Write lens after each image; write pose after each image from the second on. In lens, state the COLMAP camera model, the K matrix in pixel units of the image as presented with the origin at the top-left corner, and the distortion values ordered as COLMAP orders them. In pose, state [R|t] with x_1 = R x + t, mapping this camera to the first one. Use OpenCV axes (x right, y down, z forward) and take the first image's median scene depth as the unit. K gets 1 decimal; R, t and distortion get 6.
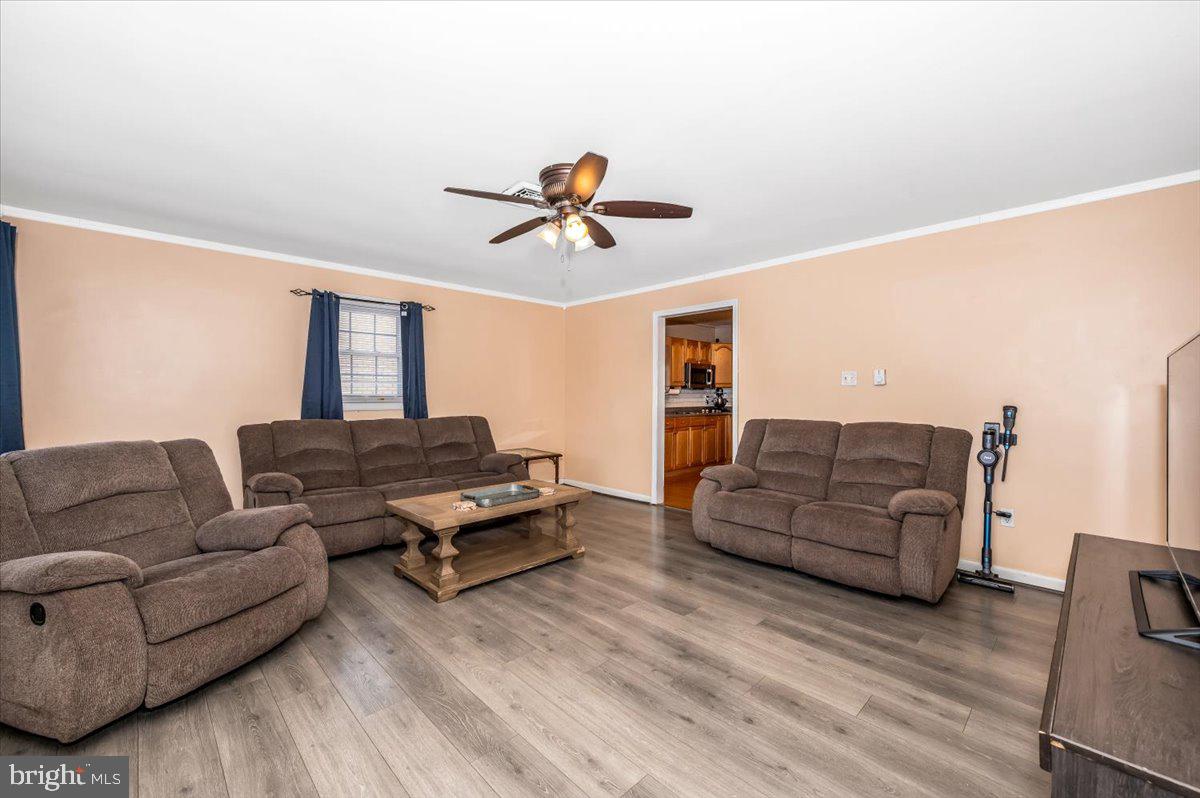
lens RADIAL K [[475.9, 0, 608.7], [0, 475.9, 404.9], [0, 0, 1]] dist [0.012733, -0.002396]
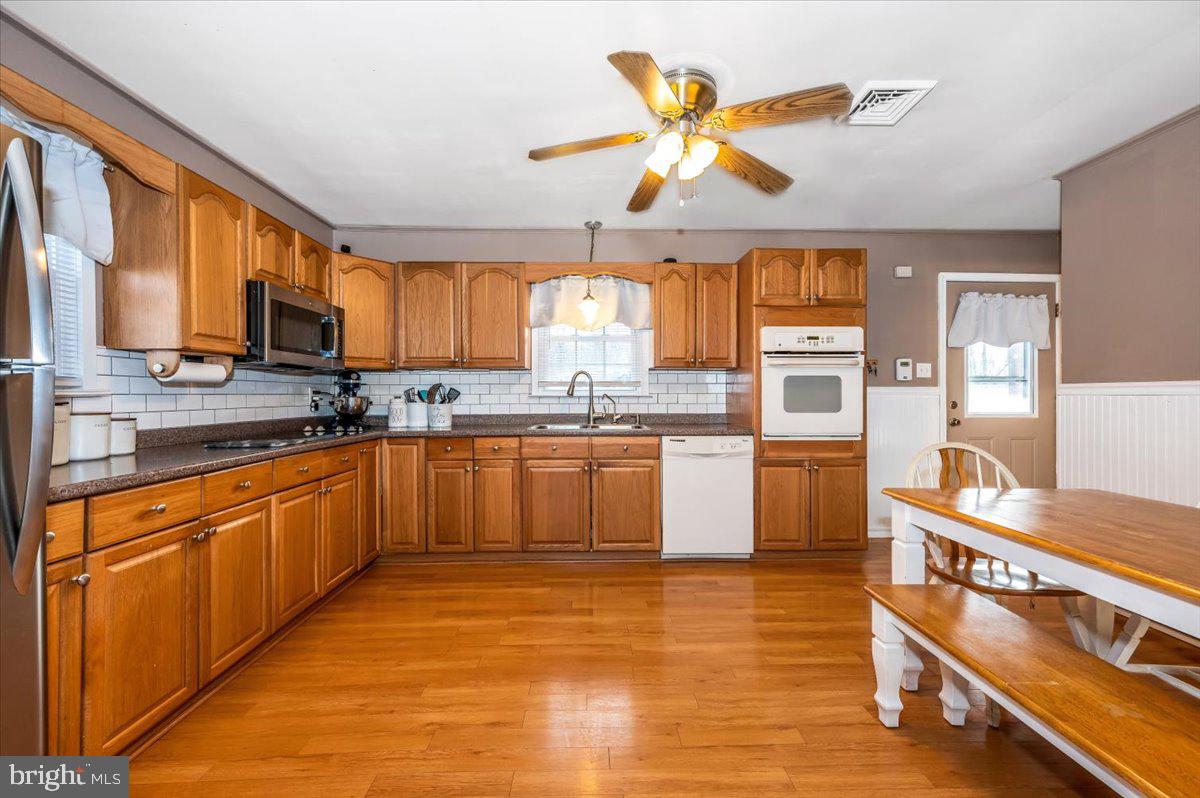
lens RADIAL K [[475.9, 0, 601.4], [0, 475.9, 396.9], [0, 0, 1]] dist [0.012733, -0.002396]
pose [[0.687678, -0.006085, 0.725990, 0.092830], [0.020345, 0.999734, -0.010891, -0.005247], [-0.725730, 0.022260, 0.687619, 0.624478]]
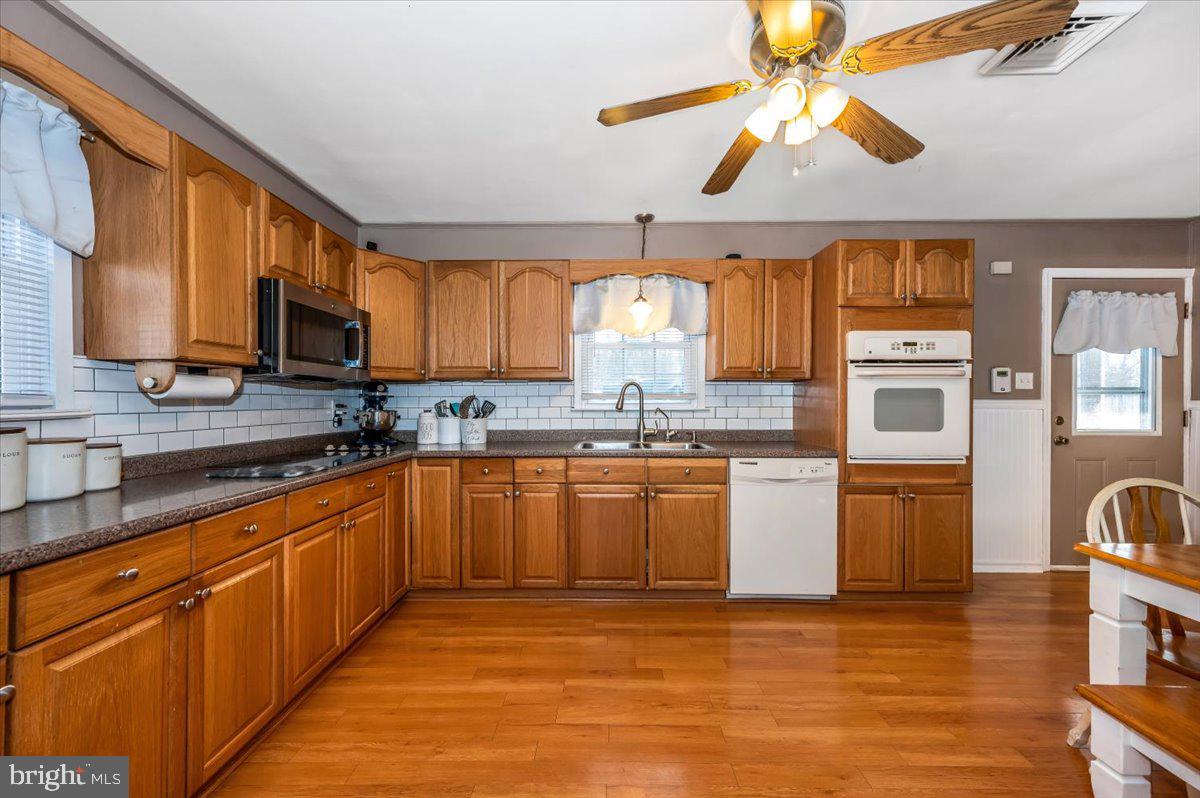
lens RADIAL K [[475.9, 0, 603.3], [0, 475.9, 403.0], [0, 0, 1]] dist [0.012733, -0.002396]
pose [[0.712764, -0.003862, 0.701394, 0.110397], [0.017836, 0.999761, -0.012620, -0.013021], [-0.701177, 0.021506, 0.712663, 0.682323]]
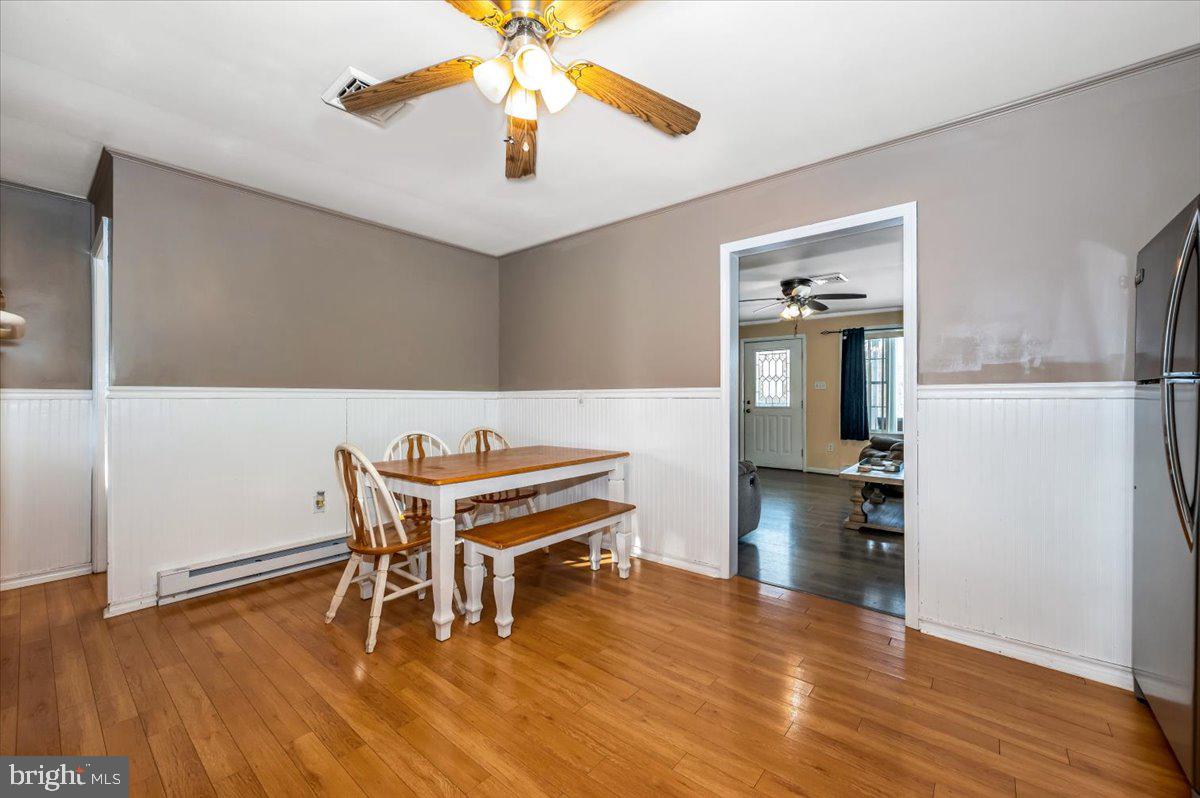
lens RADIAL K [[475.9, 0, 595.2], [0, 475.9, 399.0], [0, 0, 1]] dist [0.012733, -0.002396]
pose [[-0.996817, 0.000063, -0.079726, 0.303898], [-0.002212, 0.999593, 0.028453, -0.014766], [0.079696, 0.028539, -0.996411, 0.978423]]
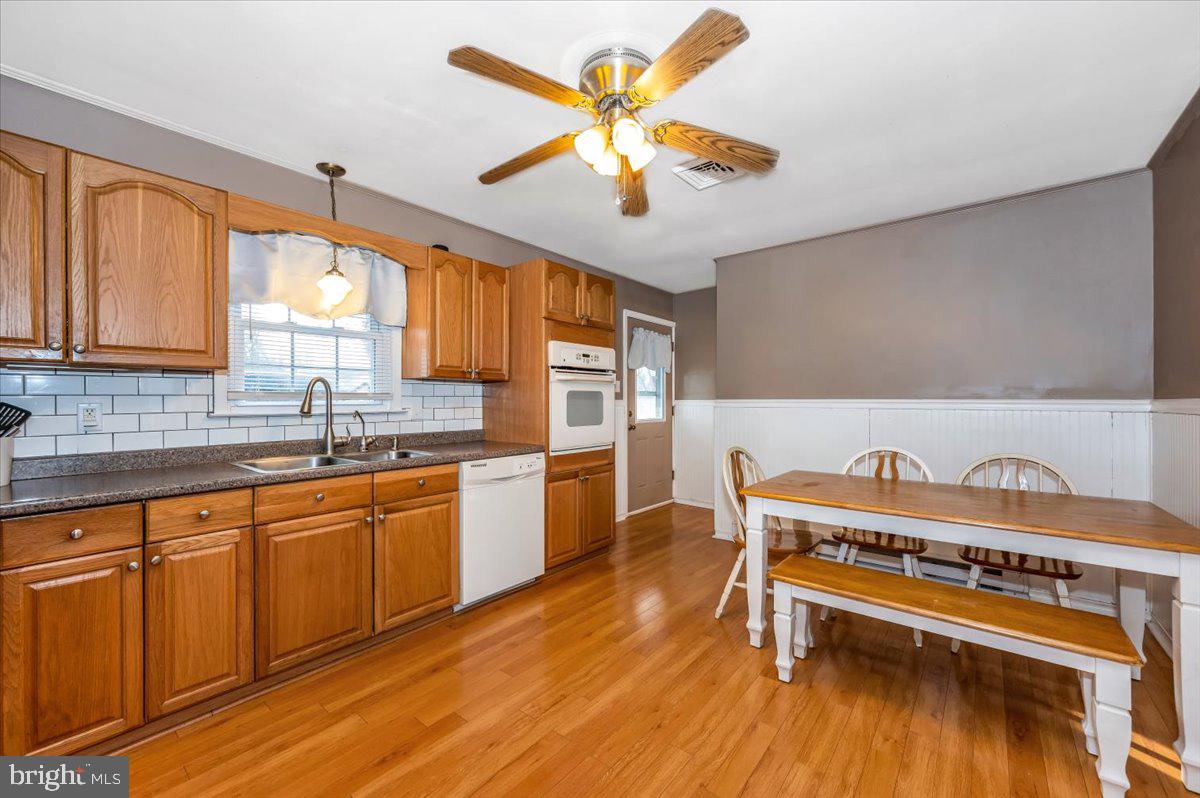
lens RADIAL K [[475.9, 0, 599.7], [0, 475.9, 398.3], [0, 0, 1]] dist [0.012733, -0.002396]
pose [[-0.096758, 0.001046, 0.995307, 0.081971], [0.025523, 0.999673, 0.001431, -0.017922], [-0.994981, 0.025542, -0.096754, 0.805204]]
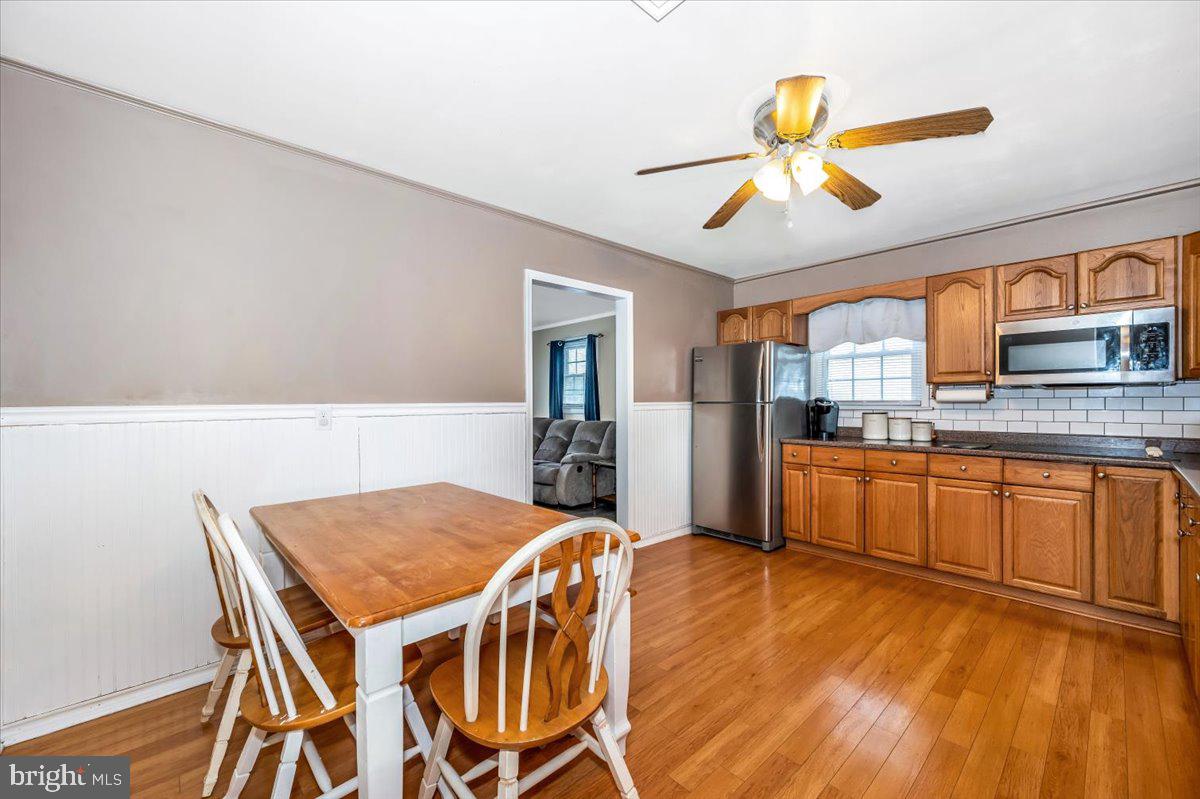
lens RADIAL K [[475.9, 0, 603.4], [0, 475.9, 409.3], [0, 0, 1]] dist [0.012733, -0.002396]
pose [[-0.036325, 0.013200, -0.999253, 0.580653], [-0.019456, 0.999714, 0.013913, -0.014735], [0.999151, 0.019947, -0.036057, 0.680566]]
